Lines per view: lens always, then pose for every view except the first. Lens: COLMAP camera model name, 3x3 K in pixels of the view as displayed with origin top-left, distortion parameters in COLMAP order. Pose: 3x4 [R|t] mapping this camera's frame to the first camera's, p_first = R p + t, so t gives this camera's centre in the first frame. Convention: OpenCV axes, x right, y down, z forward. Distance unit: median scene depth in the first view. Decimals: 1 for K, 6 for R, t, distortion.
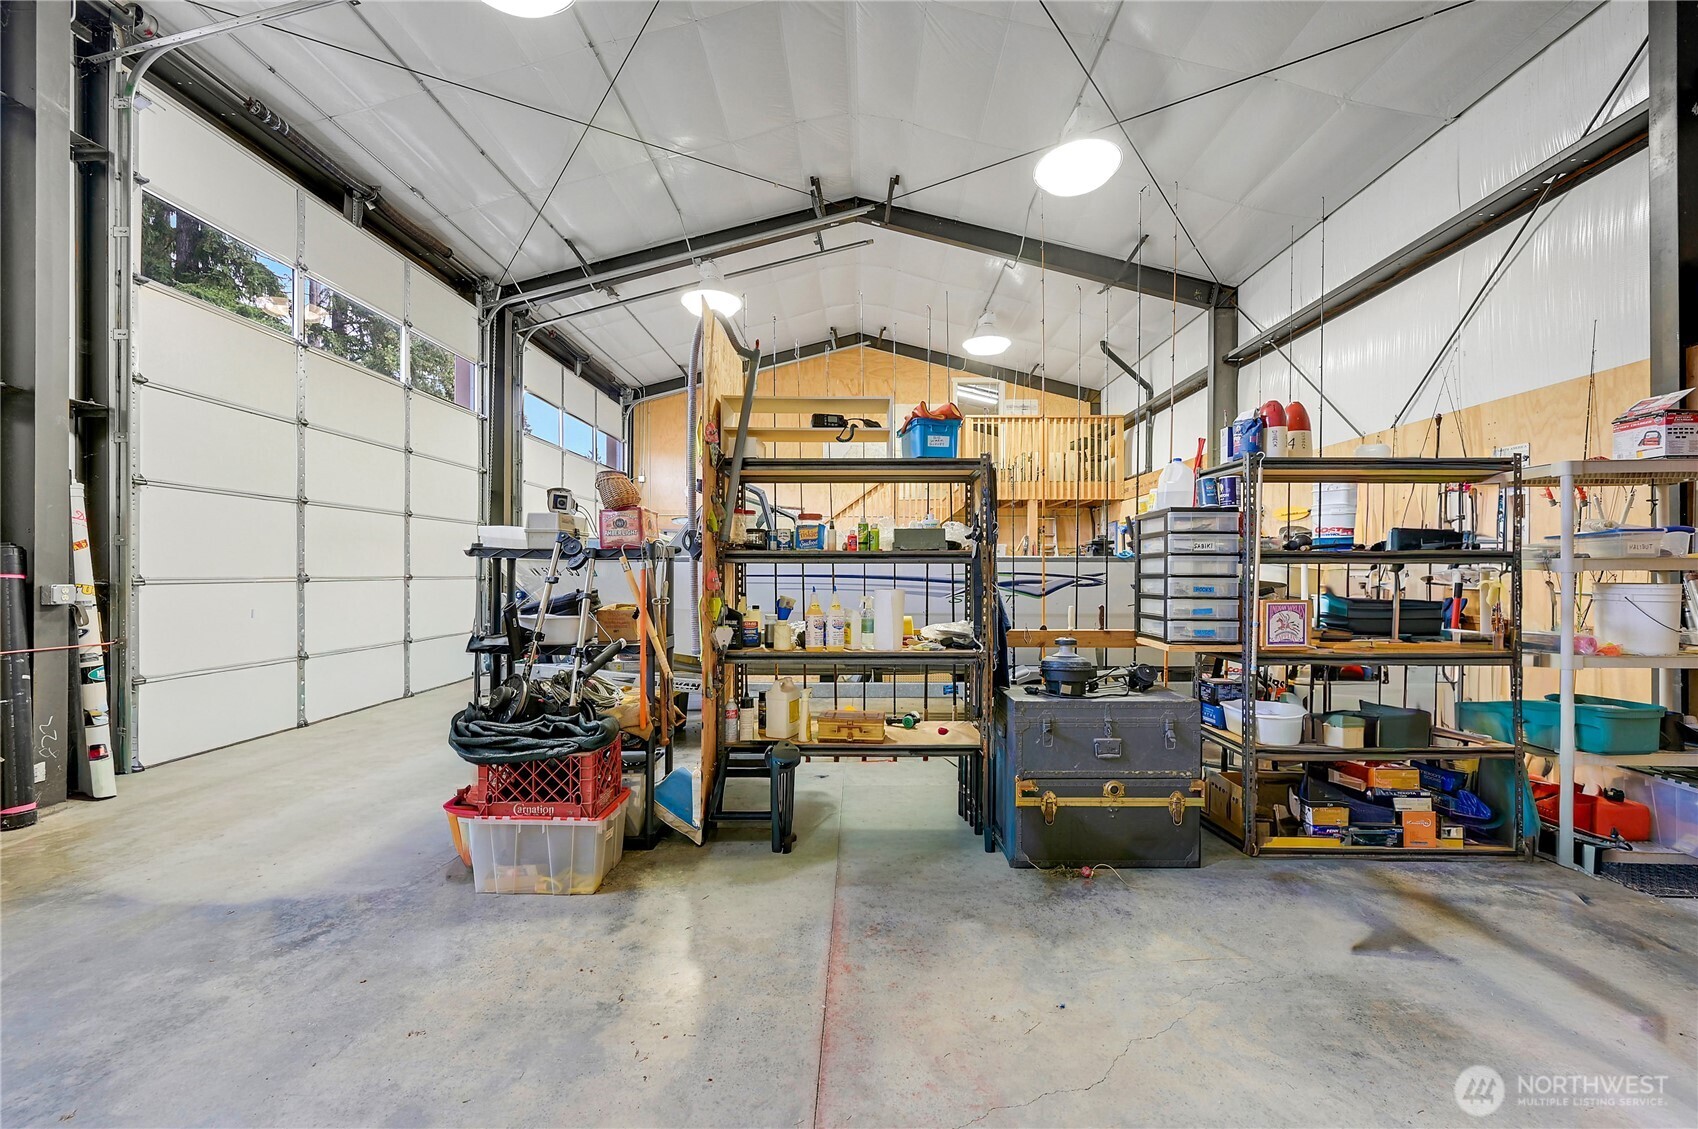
lens RADIAL K [[671.6, 0, 848.2], [0, 671.6, 567.9], [0, 0, 1]] dist [-0.003771, 0.000554]
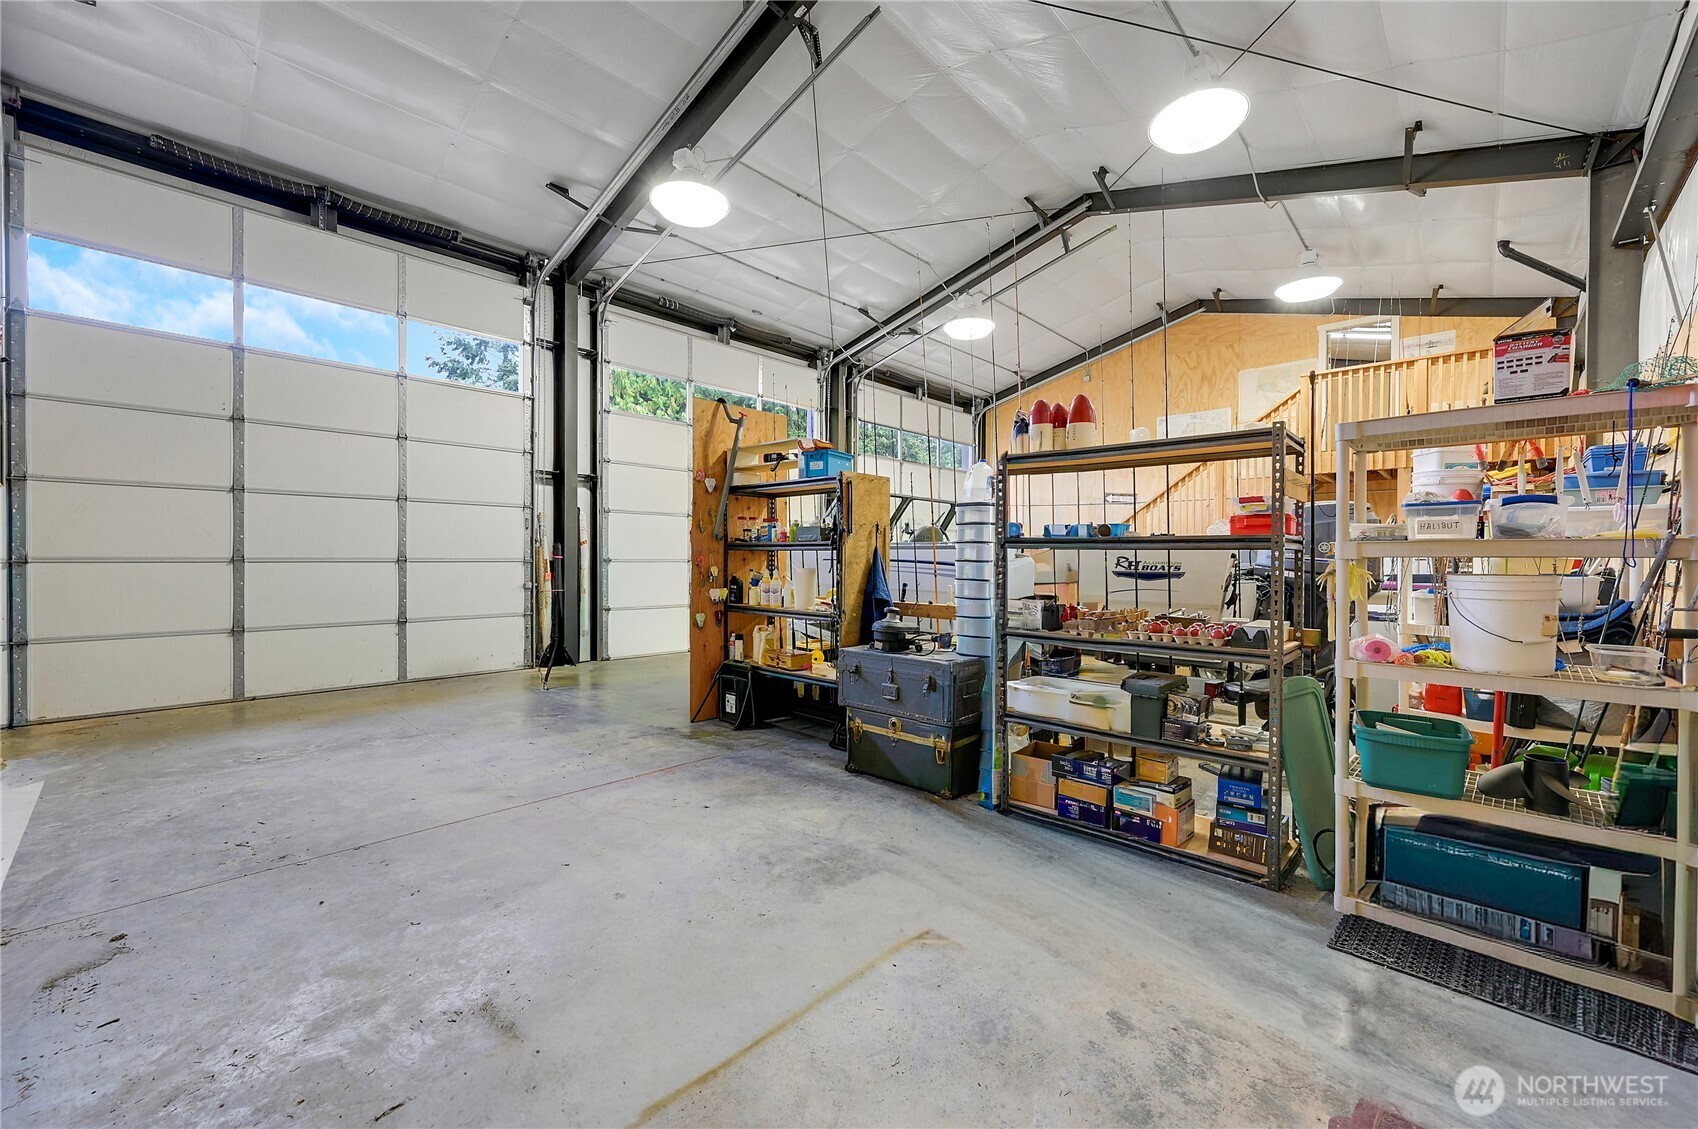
lens RADIAL K [[671.6, 0, 846.8], [0, 671.6, 559.5], [0, 0, 1]] dist [-0.003771, 0.000554]
pose [[0.739207, 0.006537, -0.673447, 0.457468], [-0.002536, 0.999973, 0.006922, 0.001224], [0.673474, -0.003408, 0.739203, -0.007753]]
